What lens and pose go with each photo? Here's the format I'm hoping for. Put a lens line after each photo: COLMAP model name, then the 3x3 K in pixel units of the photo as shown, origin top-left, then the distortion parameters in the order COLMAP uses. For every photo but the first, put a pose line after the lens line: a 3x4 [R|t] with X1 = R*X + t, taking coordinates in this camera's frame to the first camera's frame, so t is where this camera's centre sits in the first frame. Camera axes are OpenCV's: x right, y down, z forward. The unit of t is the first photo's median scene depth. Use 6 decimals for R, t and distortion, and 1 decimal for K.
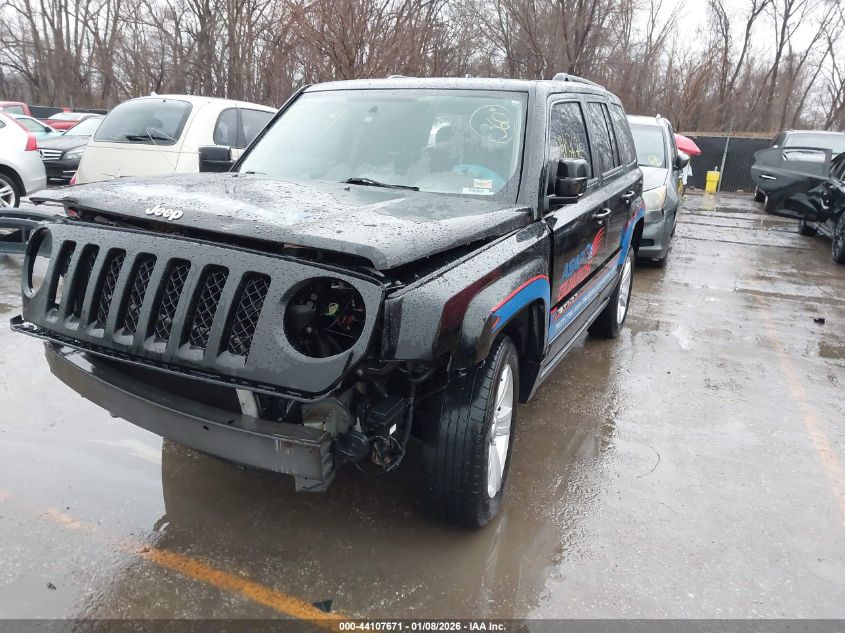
lens RADIAL K [[676.7, 0, 422.5], [0, 676.7, 316.5], [0, 0, 1]] dist [0.004823, 0.000791]
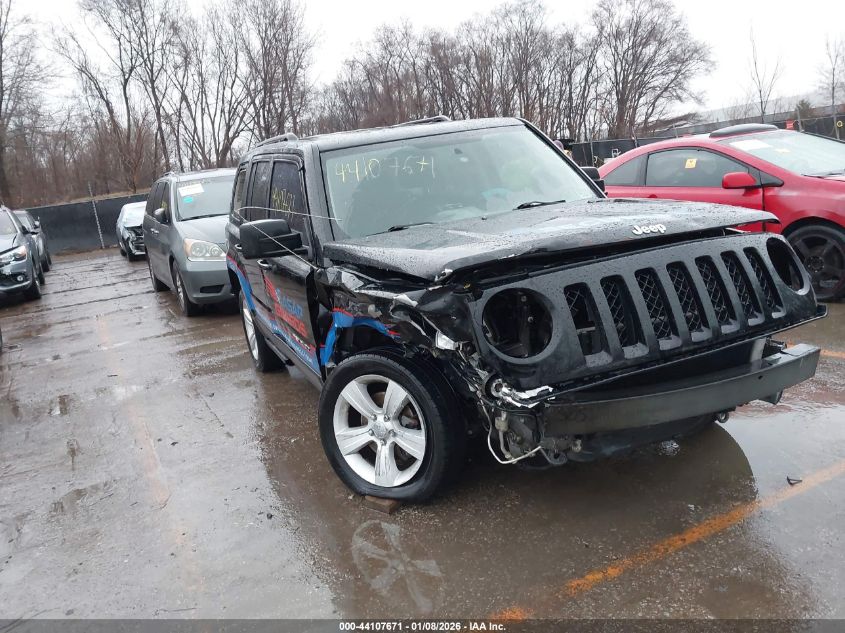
lens RADIAL K [[690.8, 0, 417.5], [0, 690.8, 314.1], [0, 0, 1]] dist [0.018091, 0.000630]
pose [[0.642583, -0.297538, 0.706086, -1.102012], [0.363728, 0.929527, 0.060678, -0.170015], [-0.674380, 0.217833, 0.705521, 0.348380]]
